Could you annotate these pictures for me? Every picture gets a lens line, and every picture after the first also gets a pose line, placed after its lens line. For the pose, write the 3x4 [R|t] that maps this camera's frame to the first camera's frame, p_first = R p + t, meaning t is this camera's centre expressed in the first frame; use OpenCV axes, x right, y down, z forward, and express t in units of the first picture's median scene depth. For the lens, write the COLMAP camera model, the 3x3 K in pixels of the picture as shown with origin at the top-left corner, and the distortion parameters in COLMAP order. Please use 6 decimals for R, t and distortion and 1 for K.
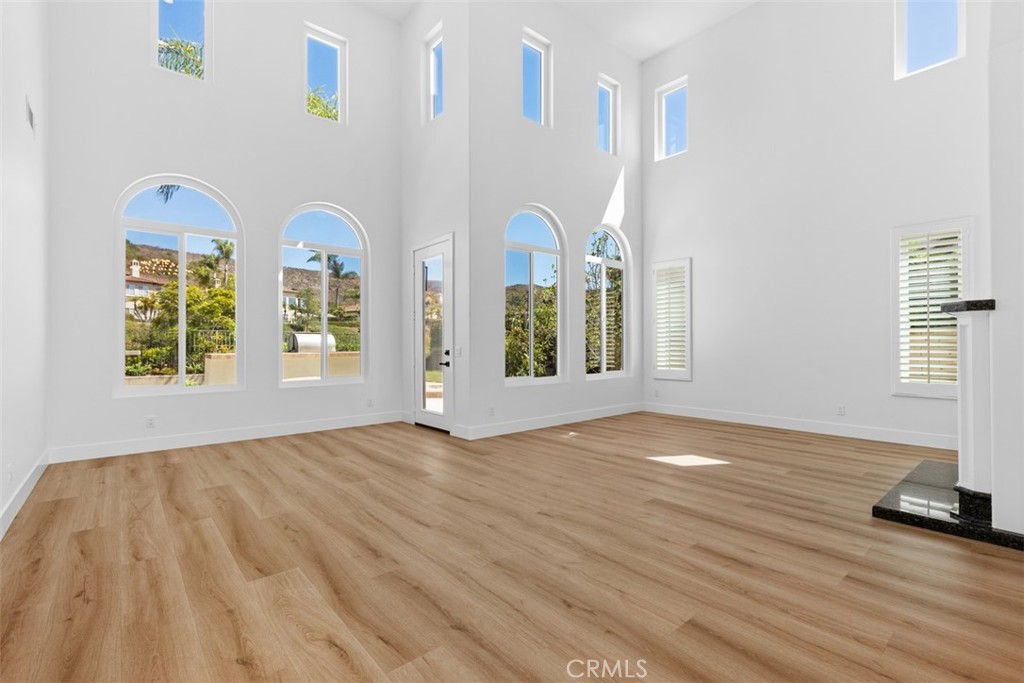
lens RADIAL K [[457.4, 0, 510.8], [0, 457.4, 341.1], [0, 0, 1]] dist [0.001209, 0.000250]
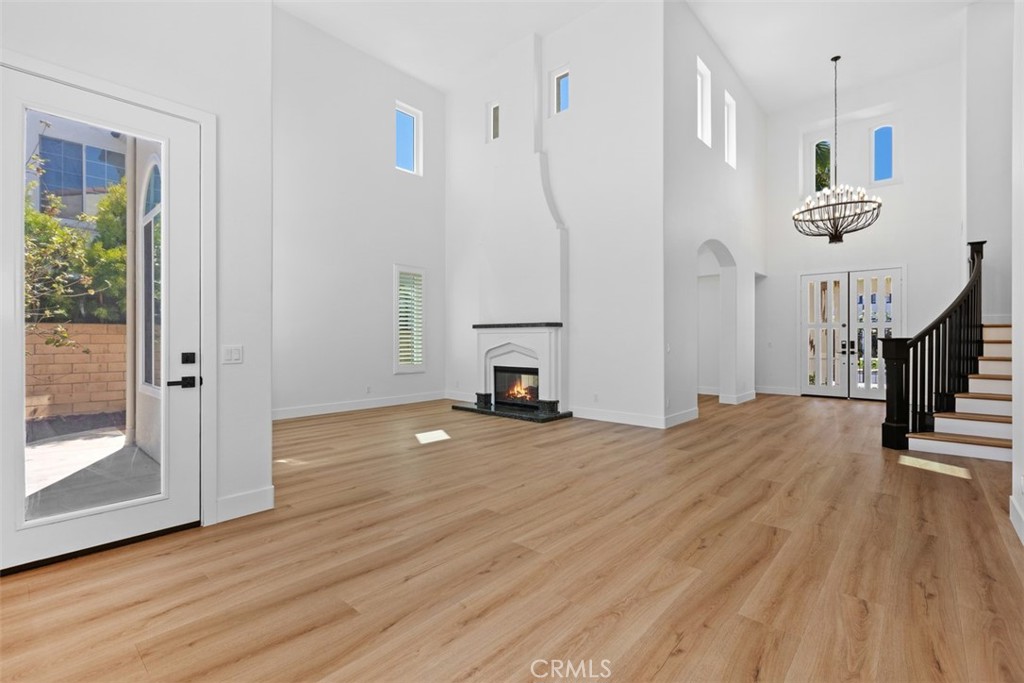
lens RADIAL K [[457.4, 0, 510.3], [0, 457.4, 341.1], [0, 0, 1]] dist [0.001209, 0.000250]
pose [[-0.128581, -0.001034, 0.991699, -1.423163], [-0.006388, 0.999980, 0.000215, 0.011778], [-0.991678, -0.006307, -0.128585, 1.600017]]
